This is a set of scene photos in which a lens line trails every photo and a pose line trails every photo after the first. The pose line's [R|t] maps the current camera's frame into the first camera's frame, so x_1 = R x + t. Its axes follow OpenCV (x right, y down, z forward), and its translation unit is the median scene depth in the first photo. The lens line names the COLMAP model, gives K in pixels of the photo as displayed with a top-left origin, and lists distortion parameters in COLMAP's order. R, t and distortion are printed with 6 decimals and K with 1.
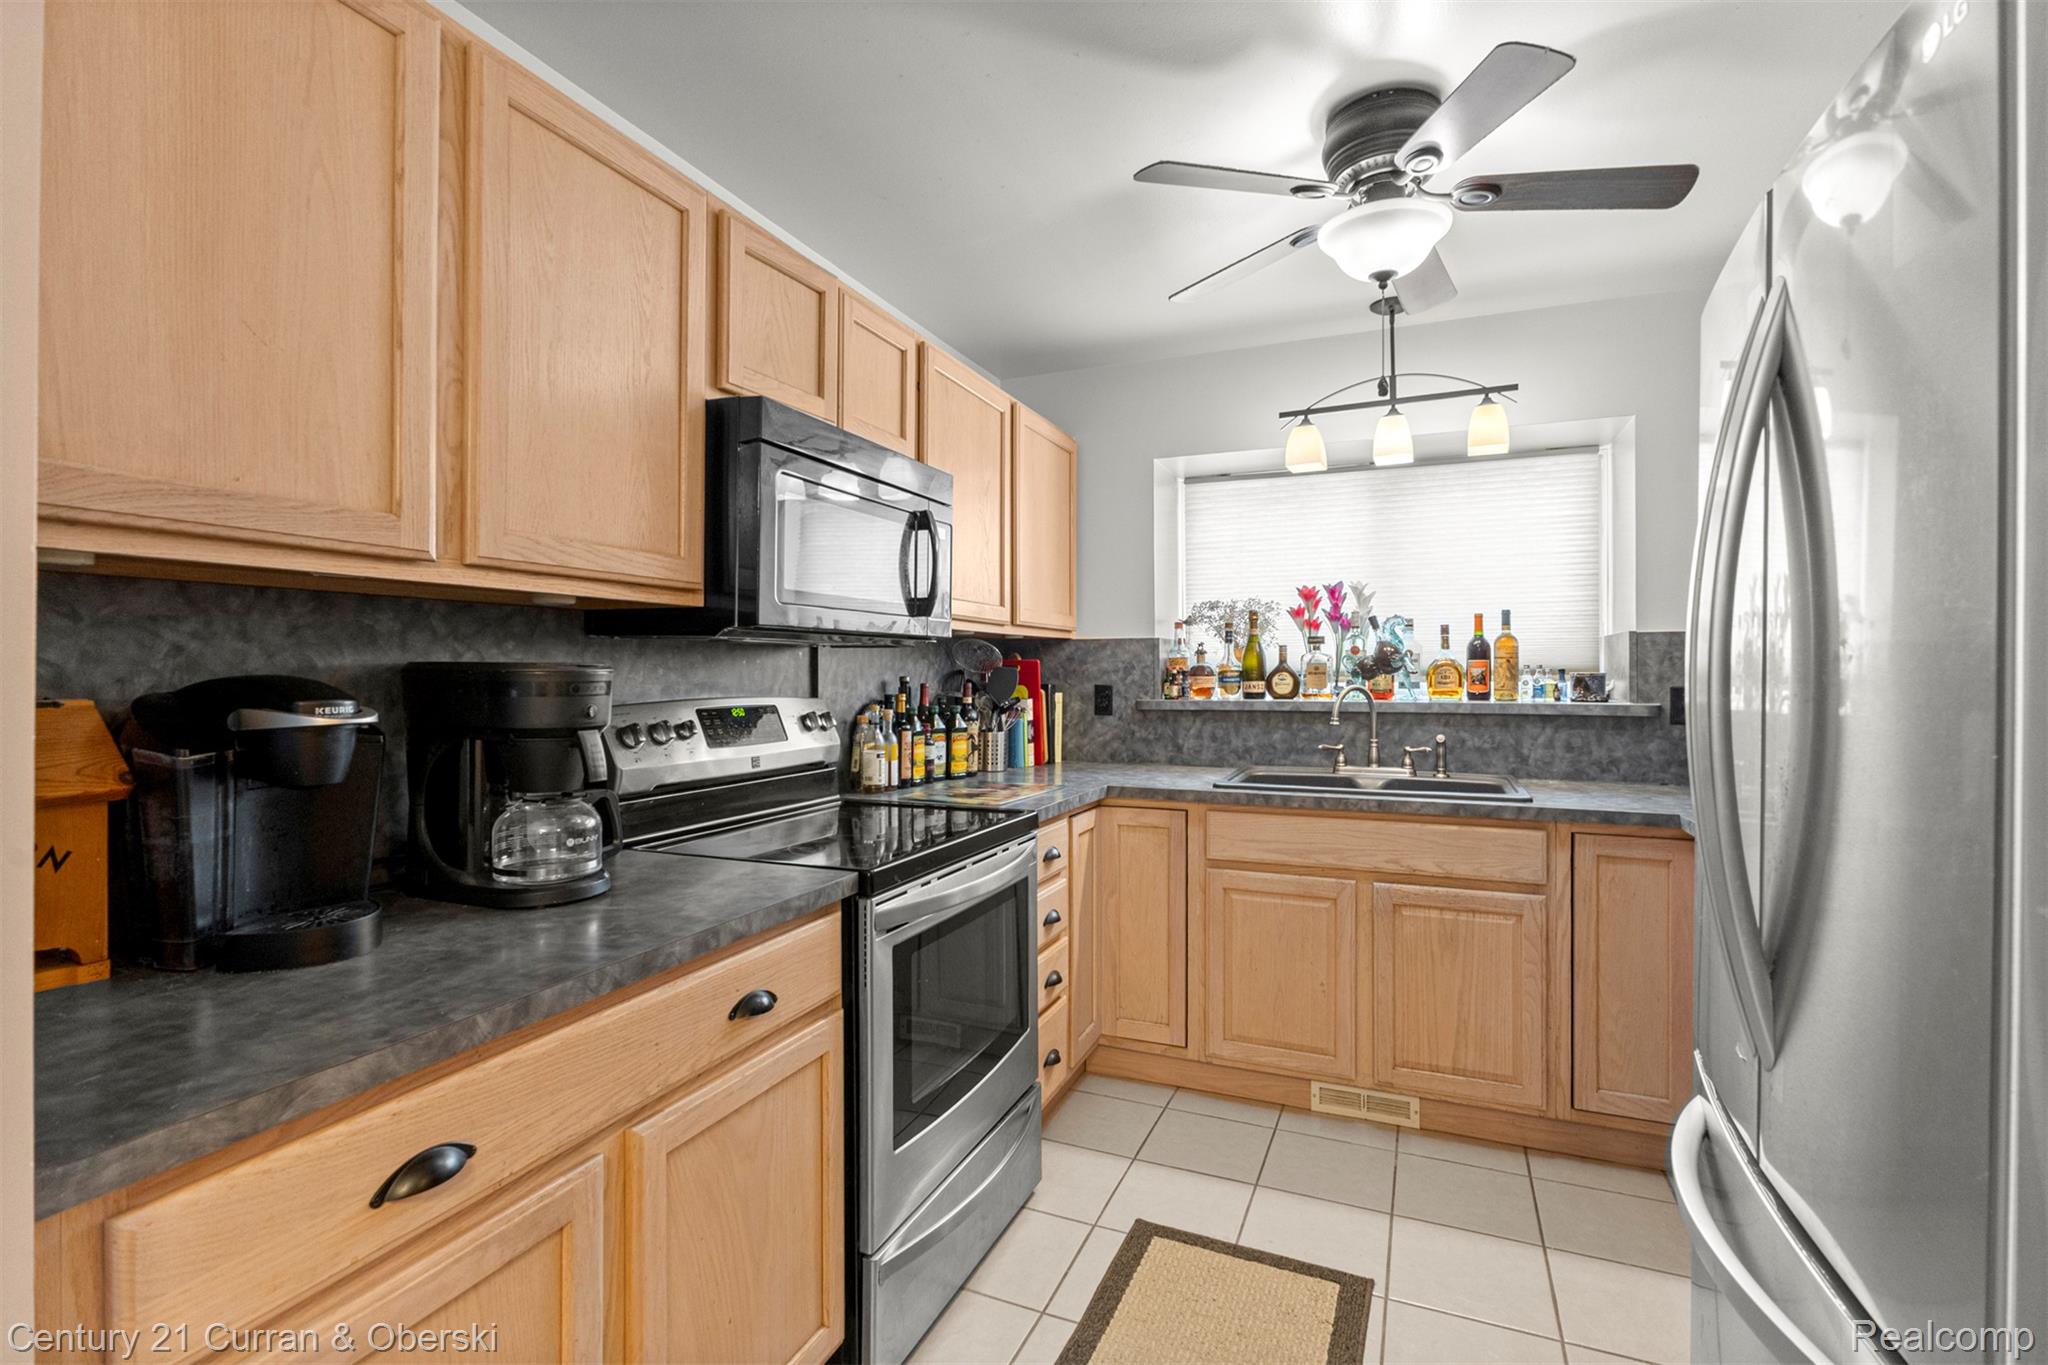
lens RADIAL K [[915.4, 0, 1035.1], [0, 915.4, 668.6], [0, 0, 1]] dist [-0.012571, 0.001027]
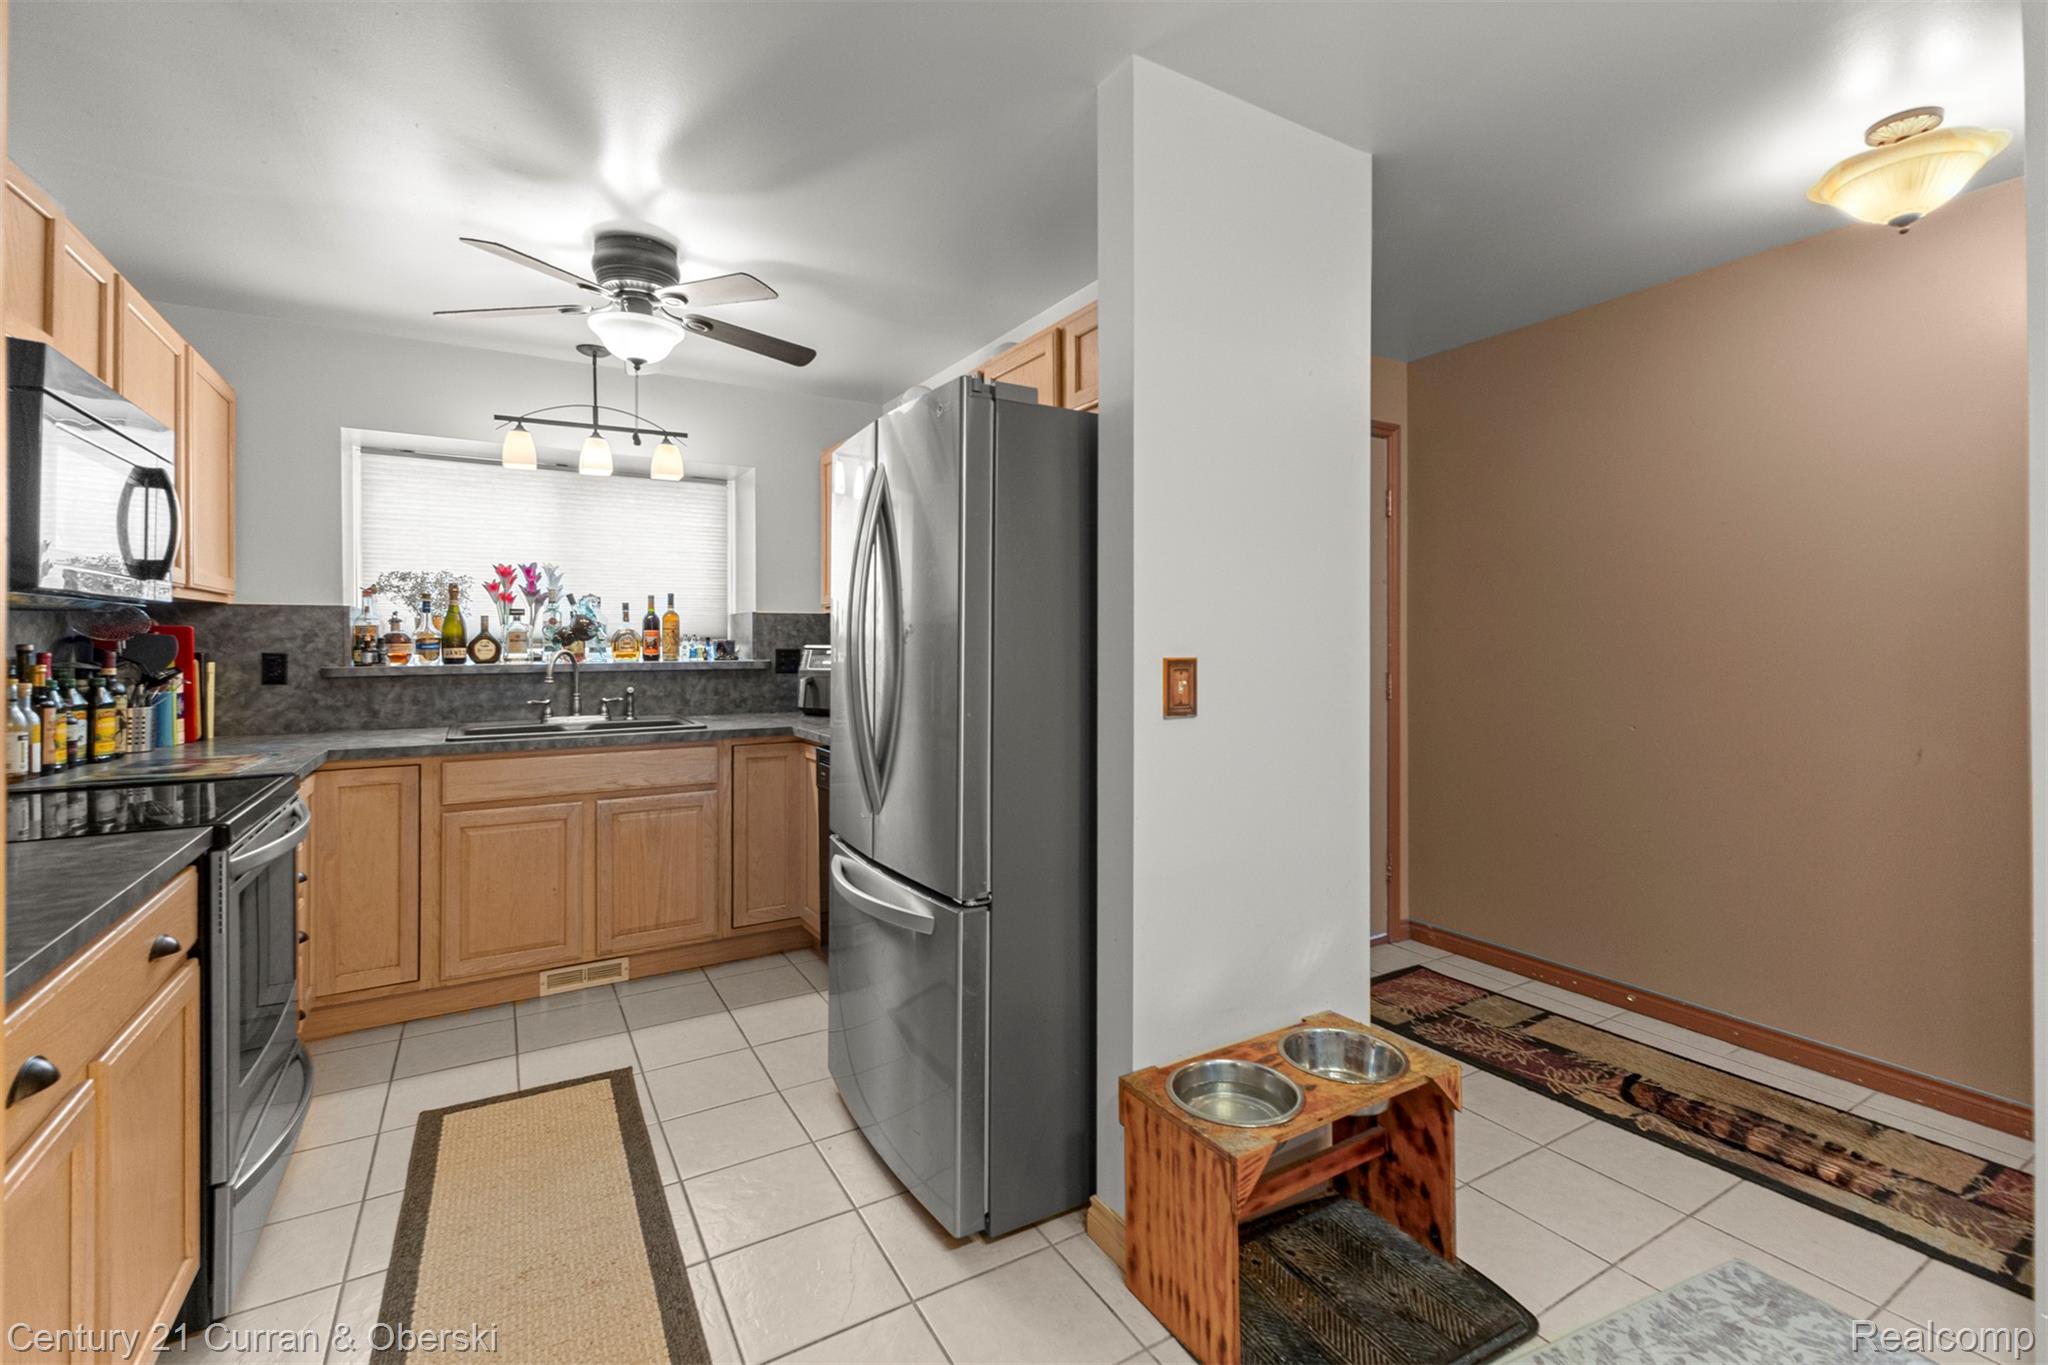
lens RADIAL K [[888.2, 0, 1009.5], [0, 888.2, 640.8], [0, 0, 1]] dist [0.009732, -0.001590]
pose [[0.594230, -0.000794, 0.804295, -0.253453], [-0.002256, 0.999994, 0.002654, 0.001064], [-0.804292, -0.003391, 0.594225, -0.193200]]
